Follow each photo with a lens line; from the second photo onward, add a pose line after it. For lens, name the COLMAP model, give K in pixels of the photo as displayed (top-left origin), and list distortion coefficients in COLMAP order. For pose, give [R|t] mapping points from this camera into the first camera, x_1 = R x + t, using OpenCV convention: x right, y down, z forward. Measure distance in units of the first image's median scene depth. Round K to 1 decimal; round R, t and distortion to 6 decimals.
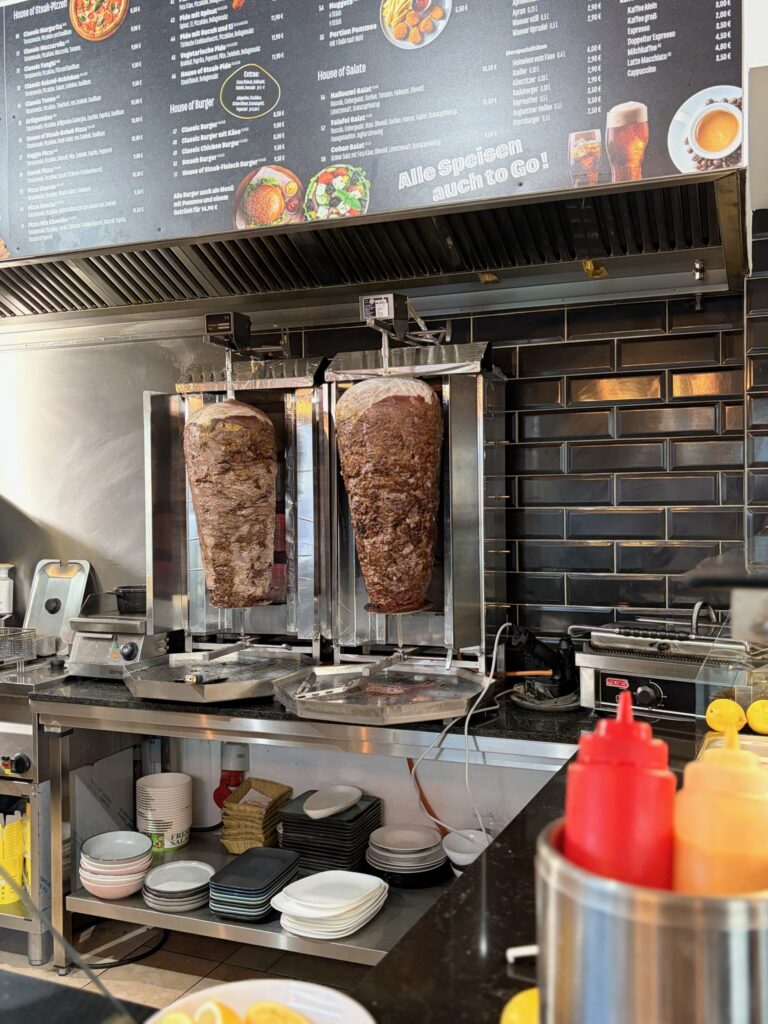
lens RADIAL K [[949.1, 0, 383.4], [0, 949.1, 508.9], [0, 0, 1]] dist [0.070434, 0.000000]
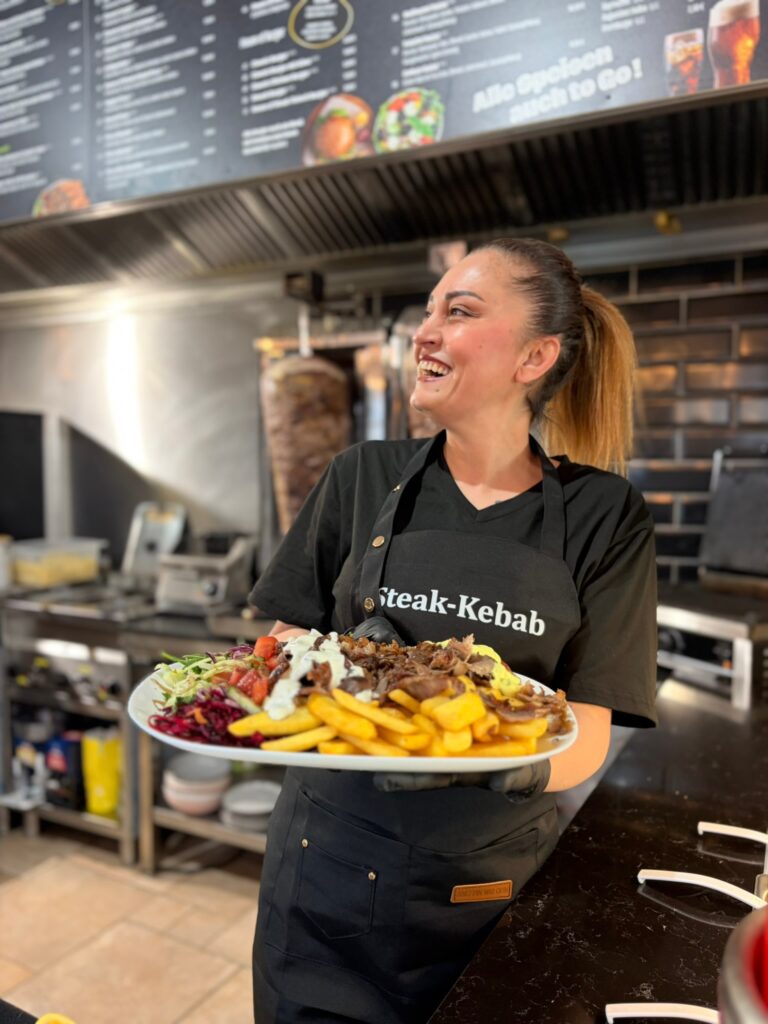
lens RADIAL K [[782.6, 0, 382.4], [0, 782.6, 512.5], [0, 0, 1]] dist [-0.007114, -0.002254]
pose [[0.996395, 0.020667, -0.082275, -0.002218], [-0.016584, 0.998611, 0.050004, 0.020771], [0.083194, -0.048460, 0.995354, 0.200723]]
